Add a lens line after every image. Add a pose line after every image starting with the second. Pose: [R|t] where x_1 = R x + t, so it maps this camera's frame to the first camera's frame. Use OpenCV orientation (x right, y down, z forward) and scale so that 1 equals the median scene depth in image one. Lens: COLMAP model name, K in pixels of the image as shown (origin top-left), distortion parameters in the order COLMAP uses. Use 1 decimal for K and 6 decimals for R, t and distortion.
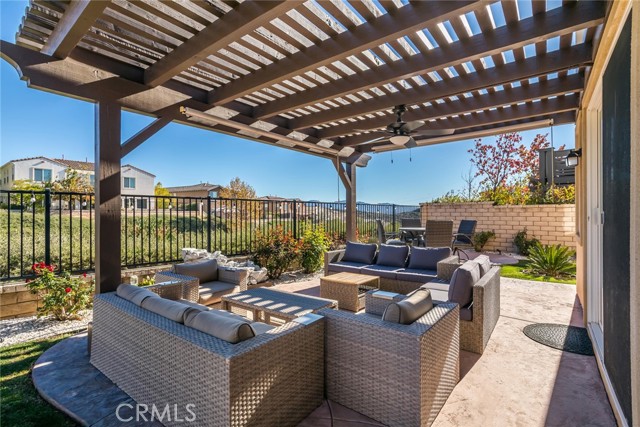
lens RADIAL K [[306.8, 0, 318.1], [0, 306.8, 214.9], [0, 0, 1]] dist [-0.010646, 0.005903]
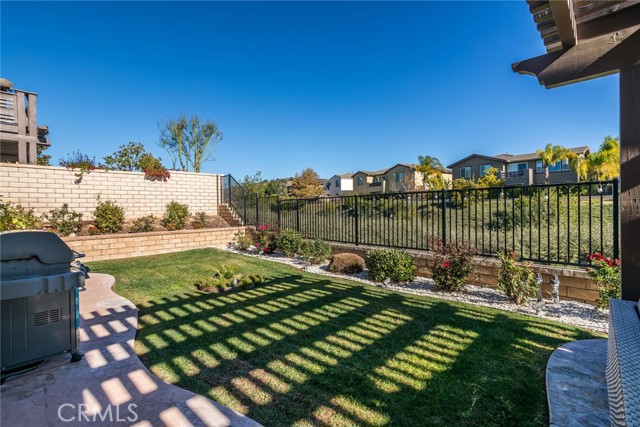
lens RADIAL K [[306.8, 0, 319.2], [0, 306.8, 214.5], [0, 0, 1]] dist [-0.010646, 0.005903]
pose [[-0.122996, 0.019817, -0.992209, 0.133034], [0.014786, 0.999726, 0.018134, -0.001382], [0.992297, -0.012441, -0.123255, 0.175587]]
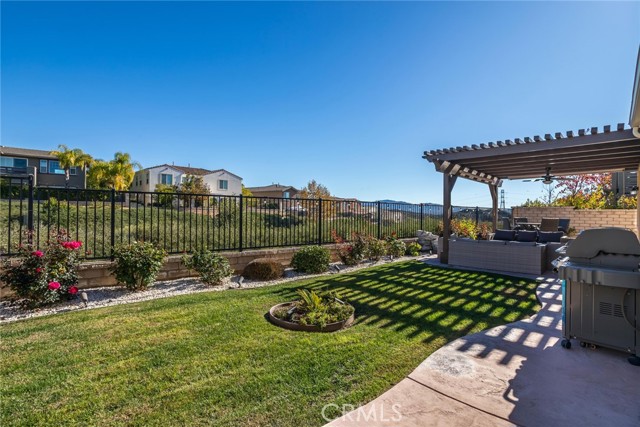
lens RADIAL K [[306.8, 0, 317.2], [0, 306.8, 211.1], [0, 0, 1]] dist [-0.010646, 0.005903]
pose [[0.991678, 0.012880, -0.128094, -0.446126], [-0.013983, 0.999872, -0.007716, 0.004272], [0.127979, 0.009443, 0.991732, -0.571229]]
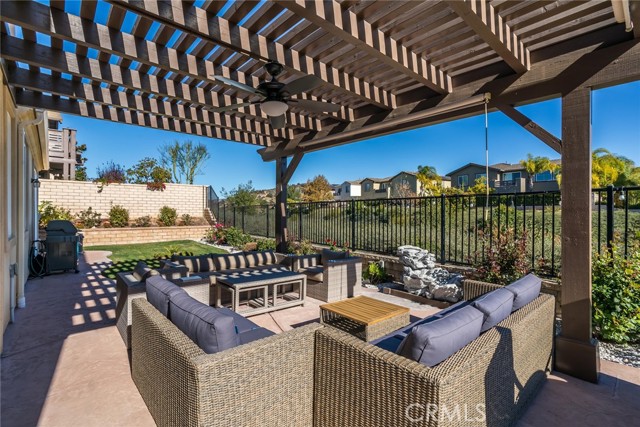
lens RADIAL K [[306.8, 0, 316.6], [0, 306.8, 211.6], [0, 0, 1]] dist [-0.010646, 0.005903]
pose [[-0.211059, -0.005995, -0.977455, 0.419654], [-0.003260, 0.999980, -0.005430, -0.002925], [0.977468, 0.002040, -0.211074, 0.558945]]
